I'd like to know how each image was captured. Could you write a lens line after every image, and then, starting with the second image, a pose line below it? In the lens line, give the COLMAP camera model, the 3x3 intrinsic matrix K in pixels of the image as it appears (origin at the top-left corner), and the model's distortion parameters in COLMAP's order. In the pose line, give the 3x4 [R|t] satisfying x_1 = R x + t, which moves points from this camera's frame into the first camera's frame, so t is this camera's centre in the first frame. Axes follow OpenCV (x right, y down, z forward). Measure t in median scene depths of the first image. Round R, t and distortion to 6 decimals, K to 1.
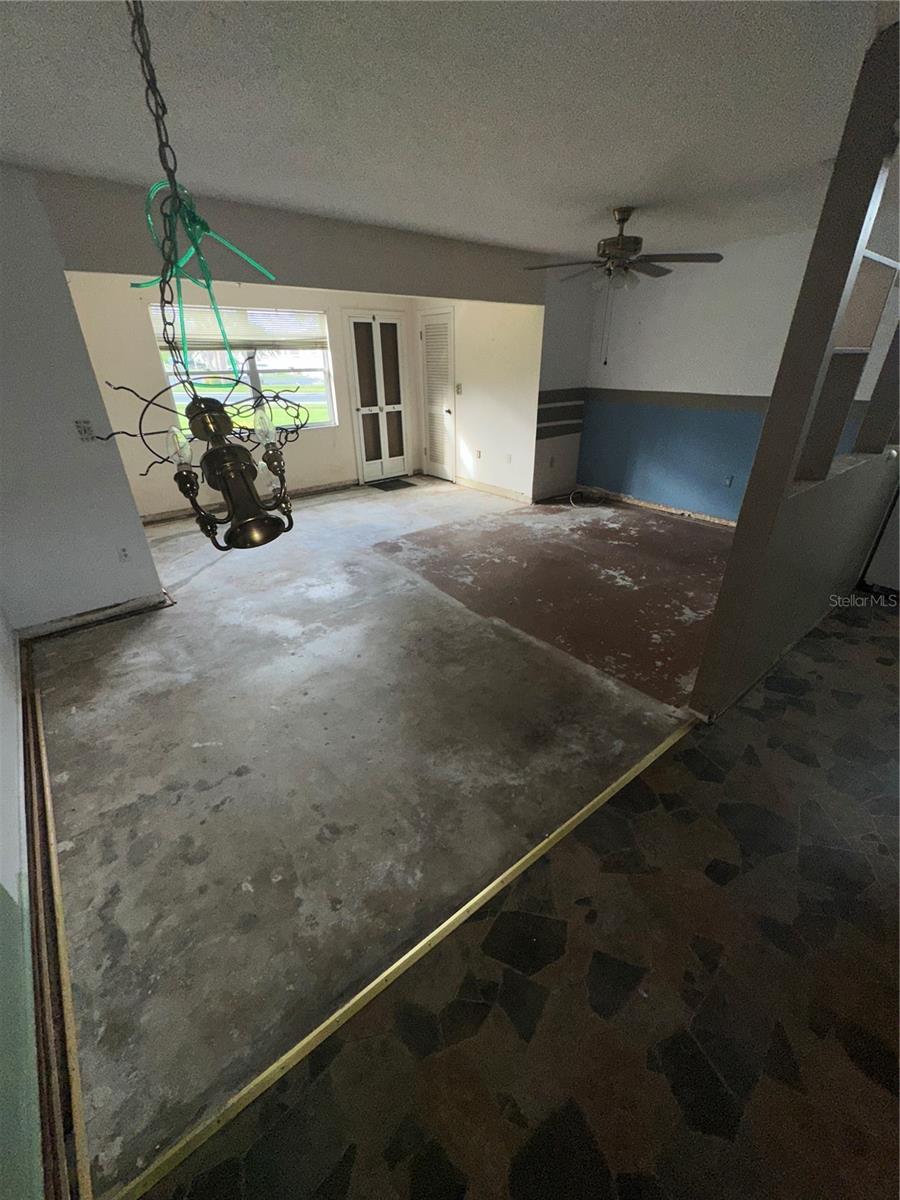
lens RADIAL K [[478.8, 0, 454.1], [0, 478.8, 596.9], [0, 0, 1]] dist [-0.004502, 0.000661]
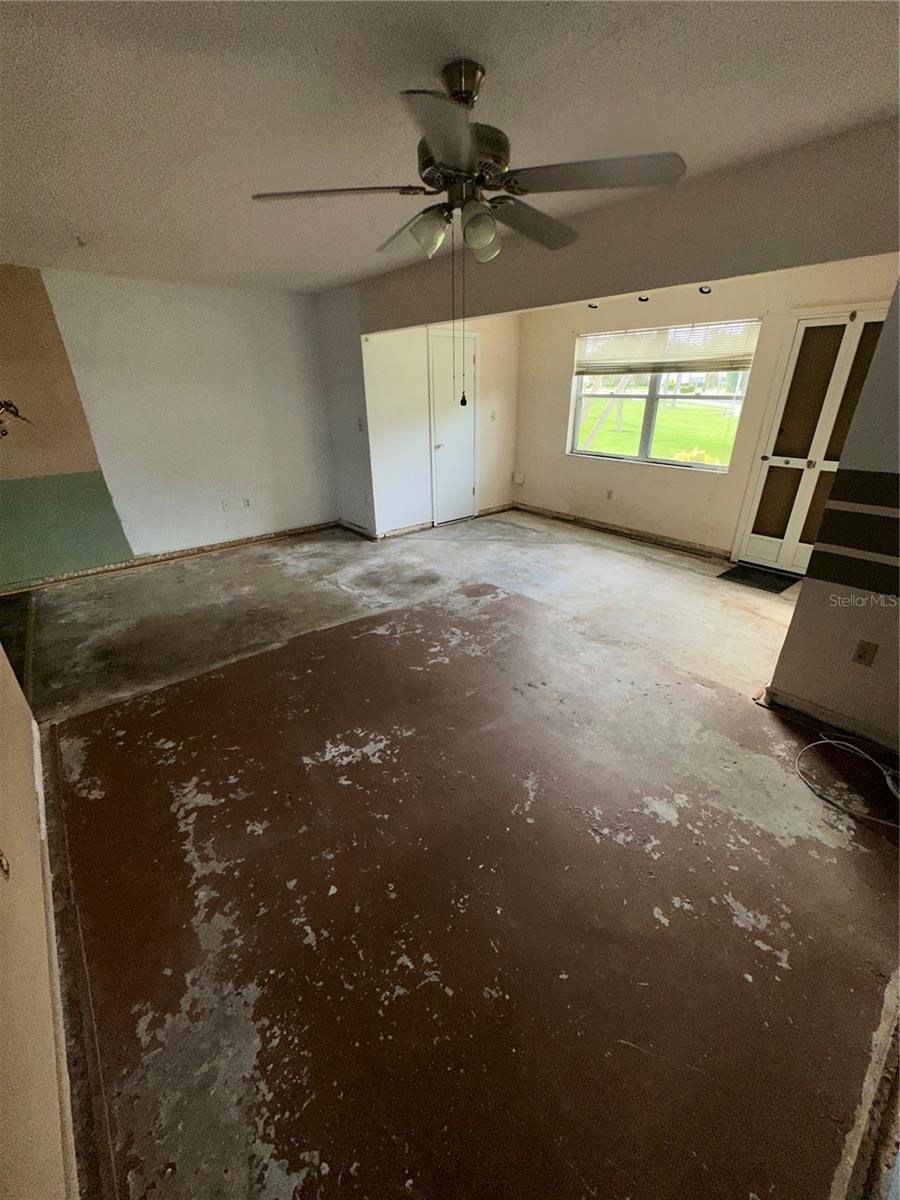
lens RADIAL K [[478.8, 0, 443.5], [0, 478.8, 596.9], [0, 0, 1]] dist [-0.004502, 0.000661]
pose [[0.004953, 0.416562, -0.909094, 0.786844], [-0.441713, 0.816518, 0.371736, -0.456802], [0.897143, 0.399717, 0.188045, 0.886855]]
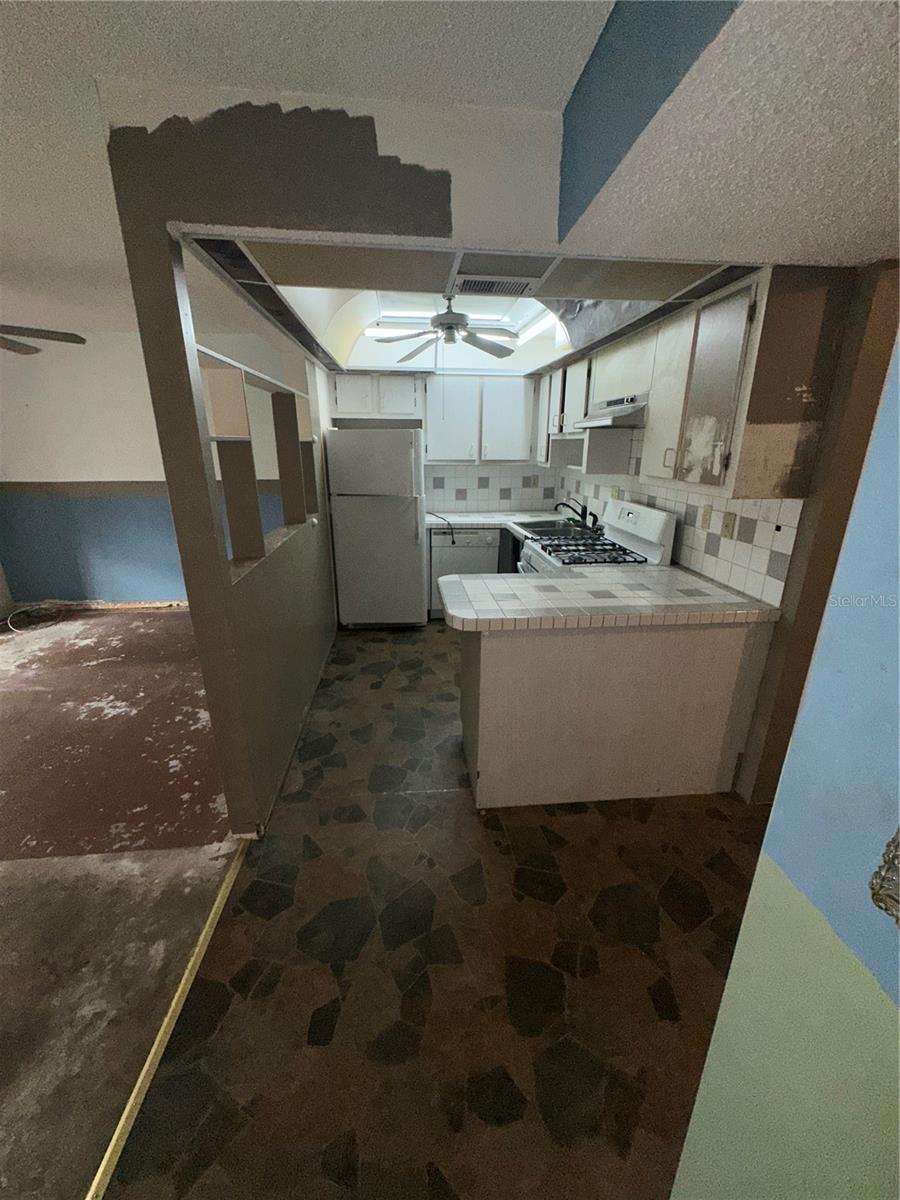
lens RADIAL K [[478.8, 0, 448.9], [0, 478.8, 594.5], [0, 0, 1]] dist [-0.004502, 0.000661]
pose [[0.567684, -0.242361, 0.786763, 0.087773], [0.365566, 0.930505, 0.022869, -0.025118], [-0.737629, 0.274631, 0.616831, 0.050148]]
